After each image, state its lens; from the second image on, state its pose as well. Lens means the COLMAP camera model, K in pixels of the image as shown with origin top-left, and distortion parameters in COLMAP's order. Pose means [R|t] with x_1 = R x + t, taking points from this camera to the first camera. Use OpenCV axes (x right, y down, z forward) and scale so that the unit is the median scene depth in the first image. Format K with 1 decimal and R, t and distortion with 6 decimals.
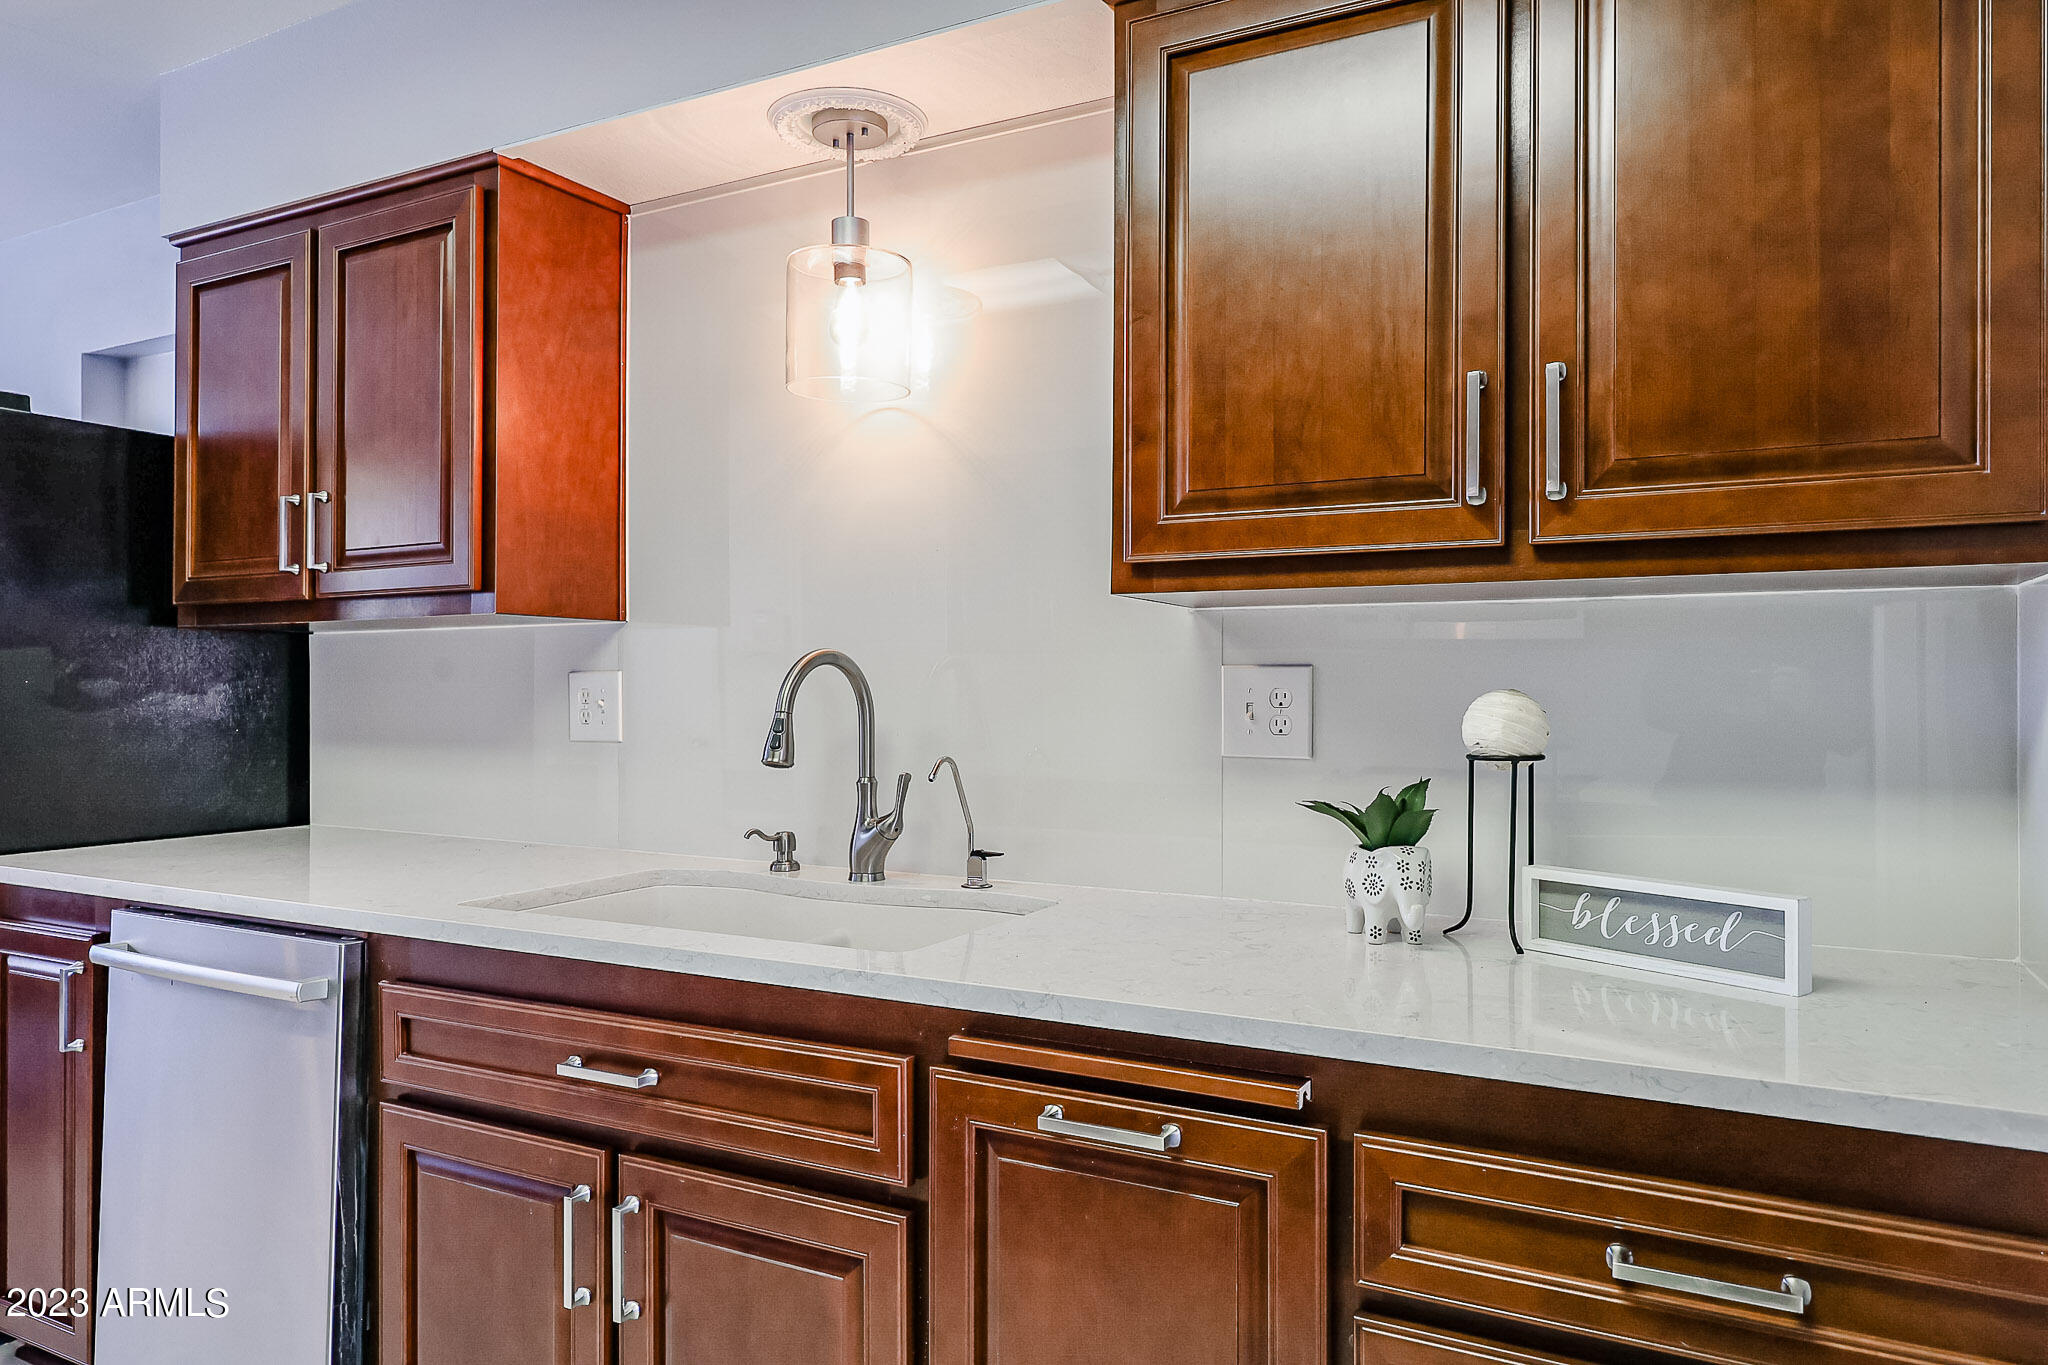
lens RADIAL K [[1341.3, 0, 1028.0], [0, 1341.3, 682.6], [0, 0, 1]] dist [0.017154, -0.003808]
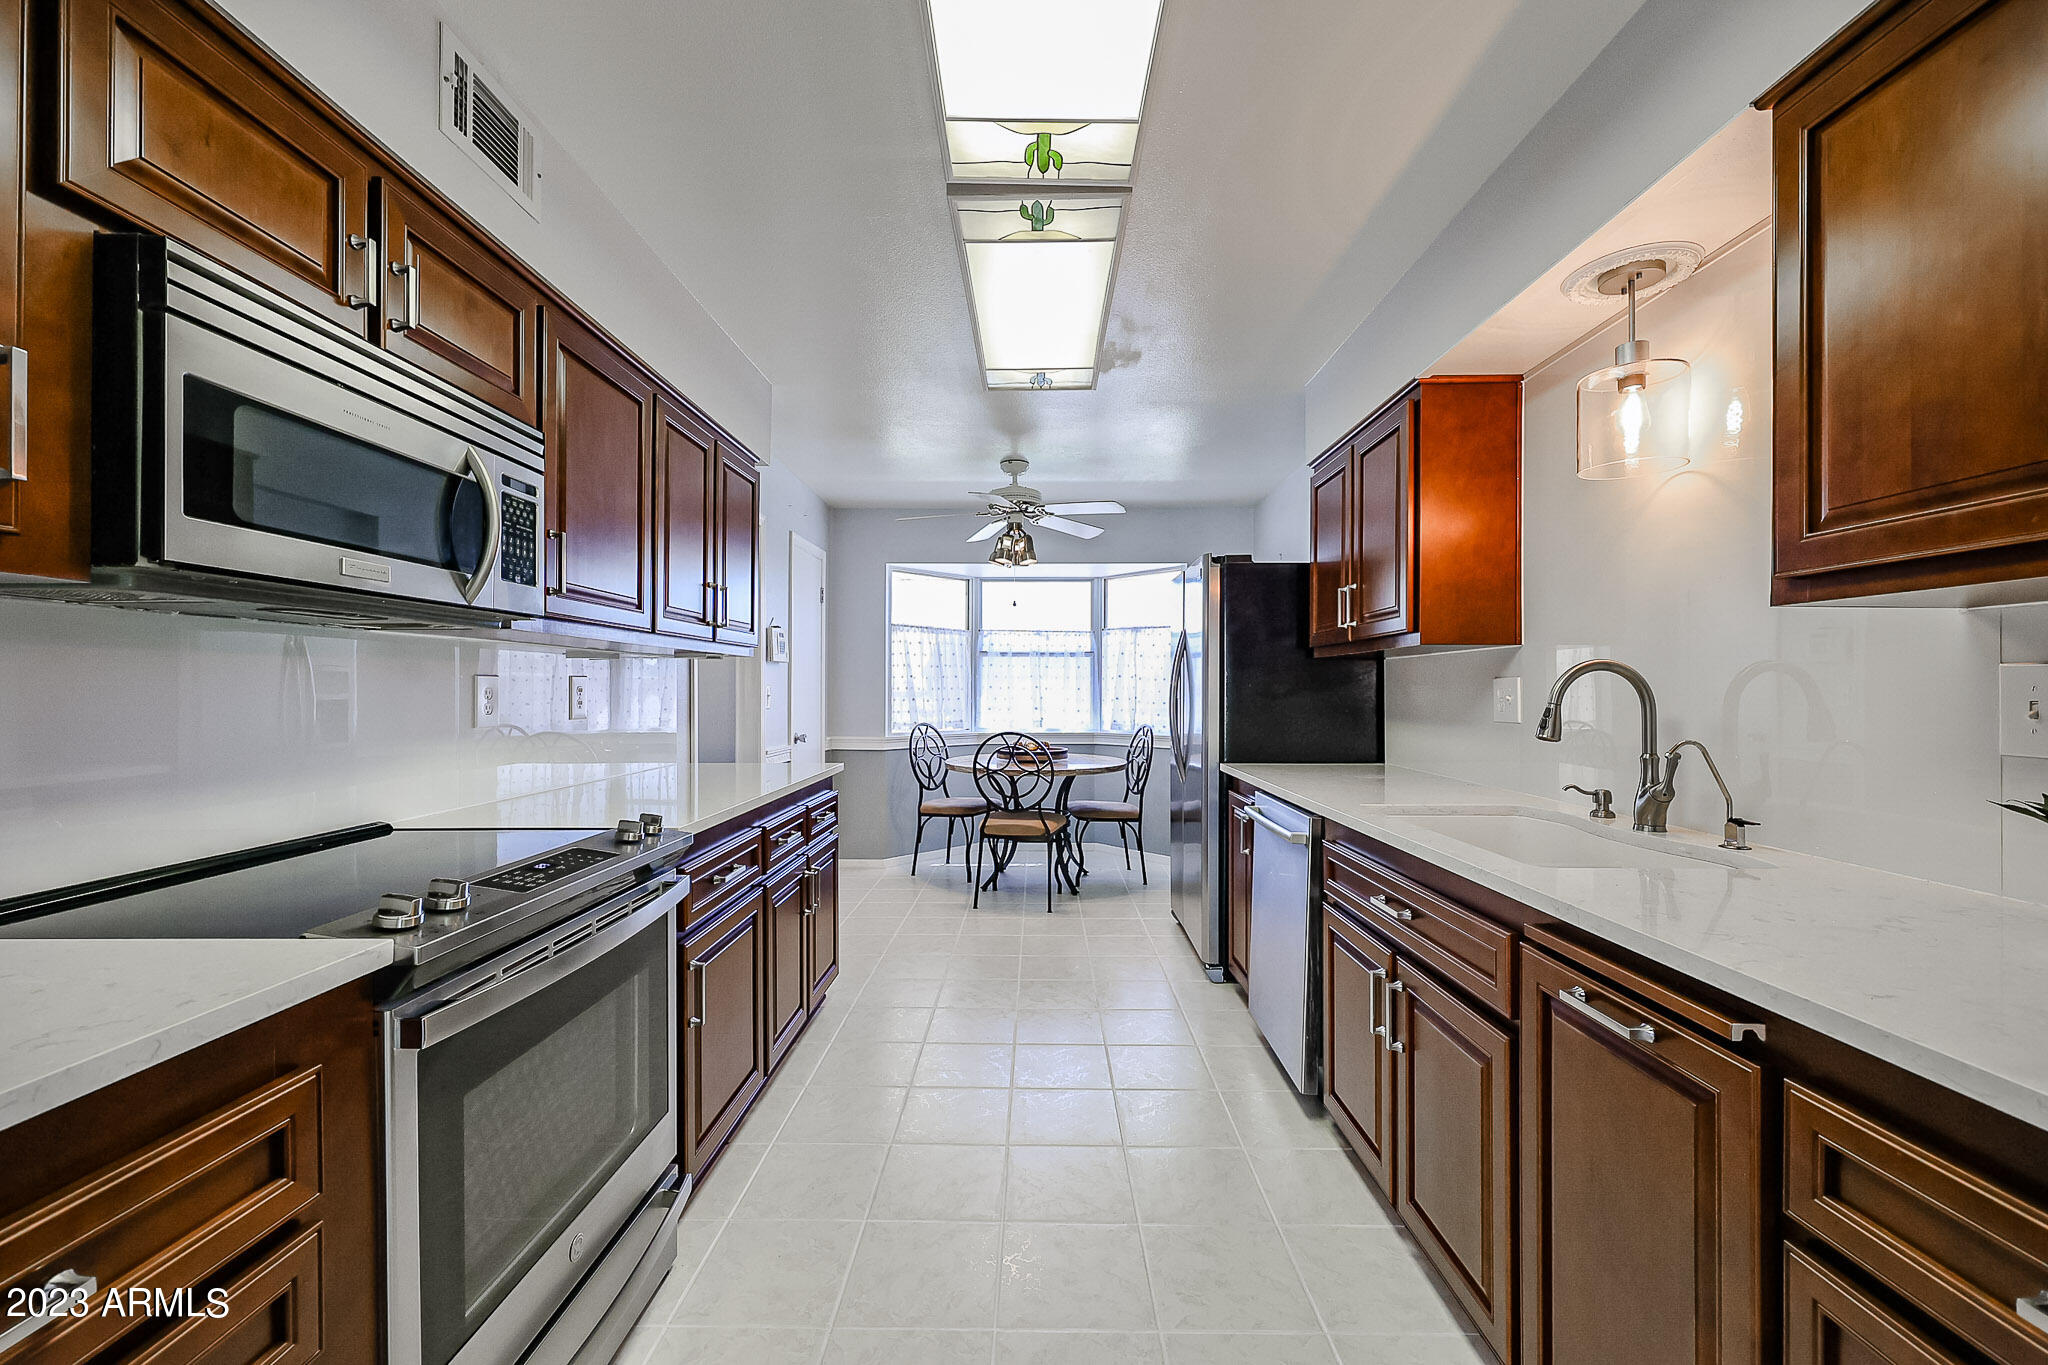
lens RADIAL K [[821.6, 0, 1022.2], [0, 821.6, 686.7], [0, 0, 1]] dist [0.000810, 0.000166]
pose [[0.459648, -0.003067, -0.888096, 0.350416], [0.002040, 0.999995, -0.002398, 0.004521], [0.888099, -0.000709, 0.459652, 0.073278]]
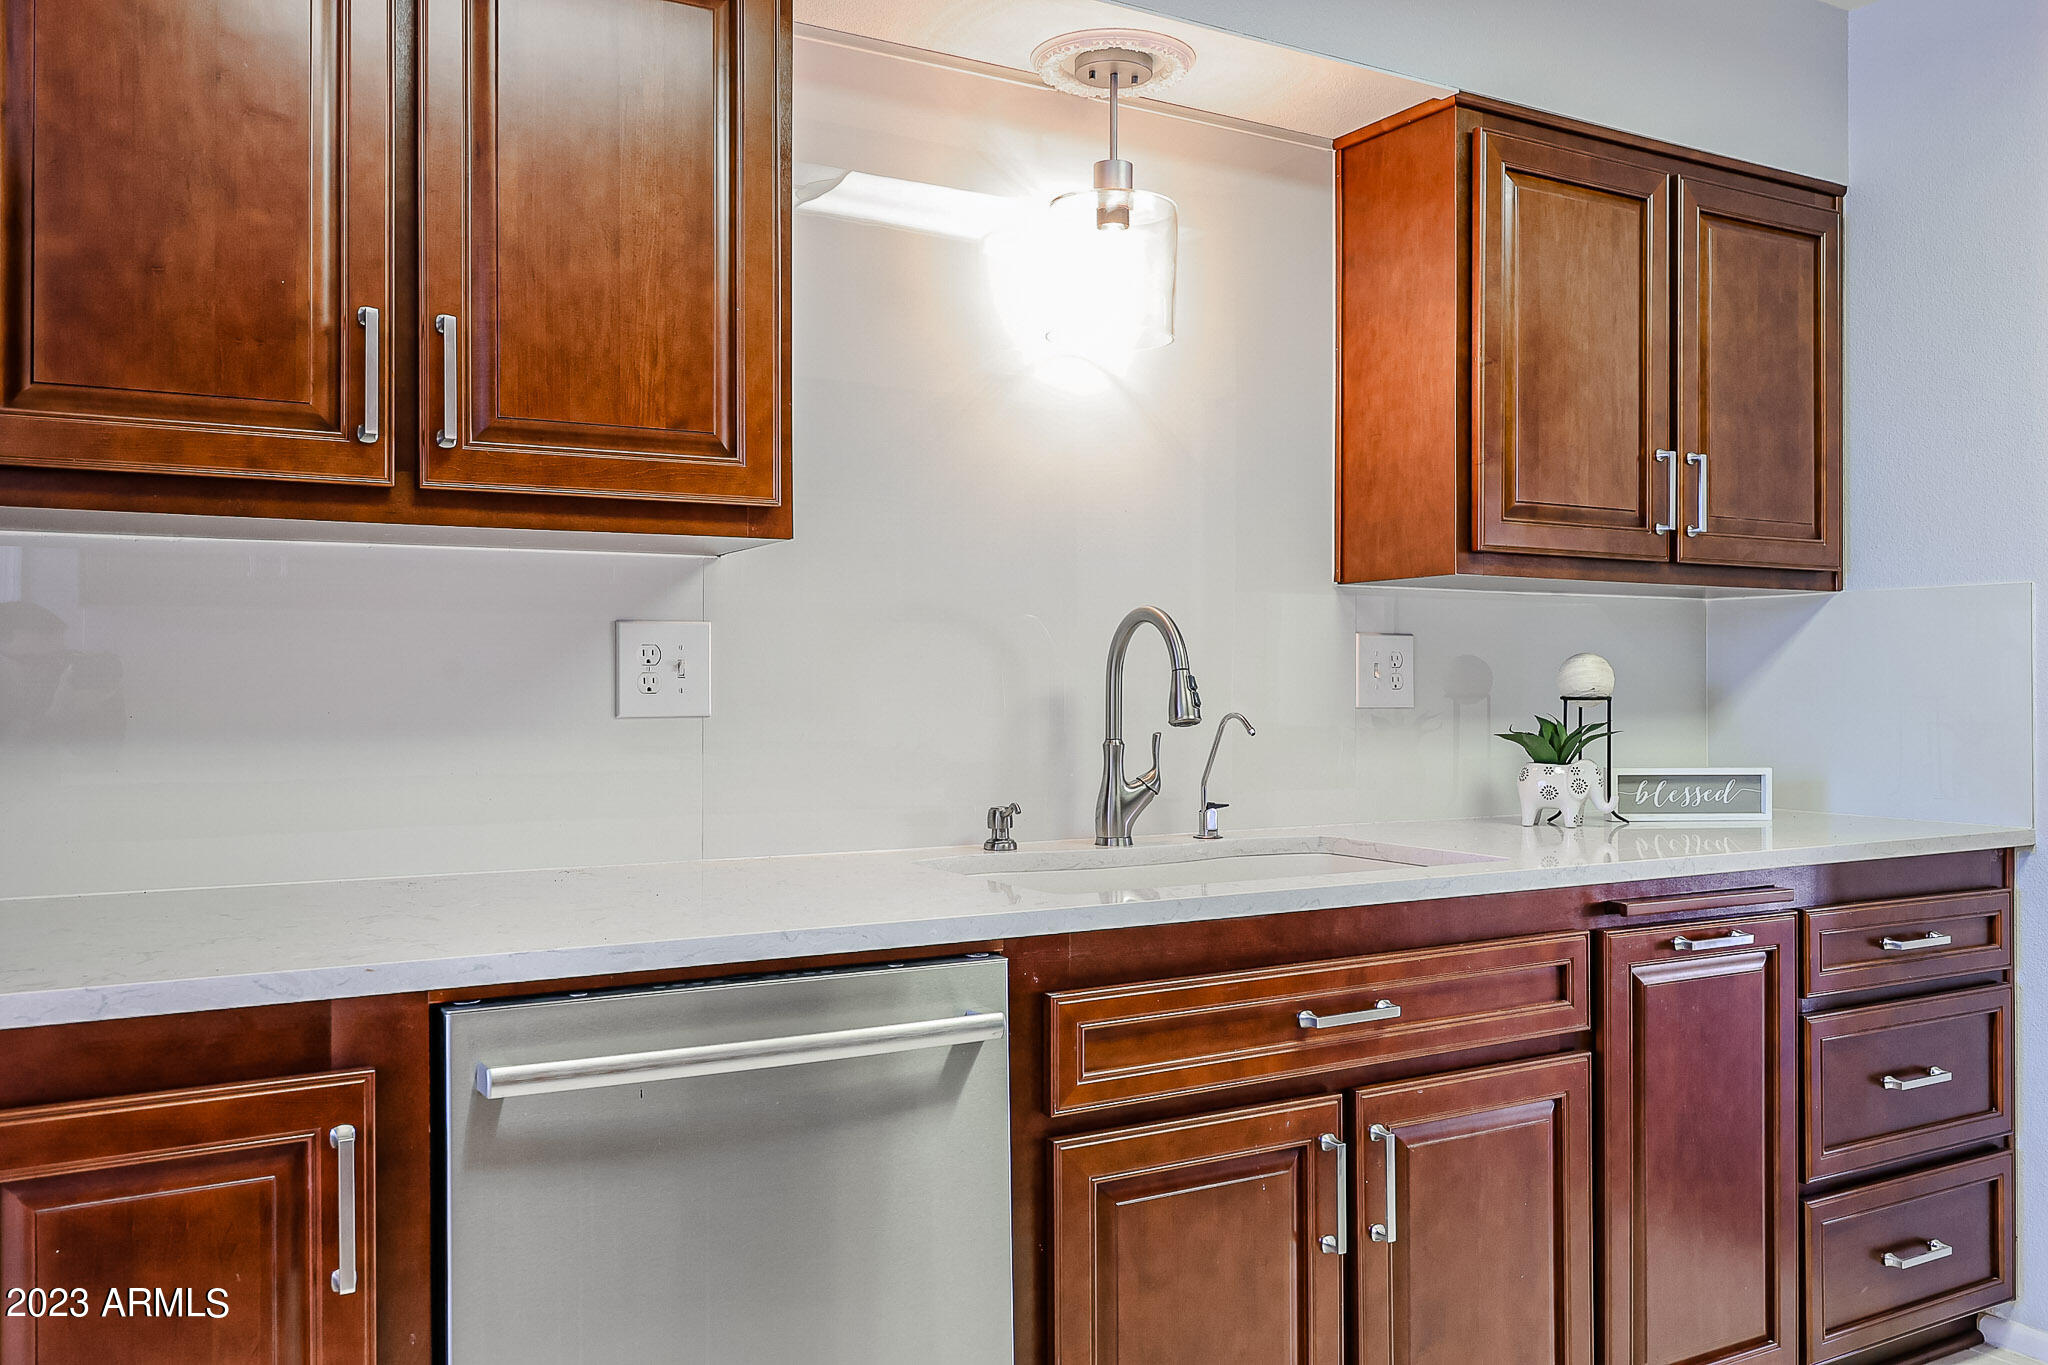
lens RADIAL K [[1686.6, 0, 1024.9], [0, 1686.6, 674.5], [0, 0, 1]] dist [0.002309, 0.002287]
pose [[0.521282, 0.001323, 0.853383, -1.302490], [-0.004445, 0.999989, 0.001165, 0.024798], [-0.853373, -0.004401, 0.521283, 0.456571]]
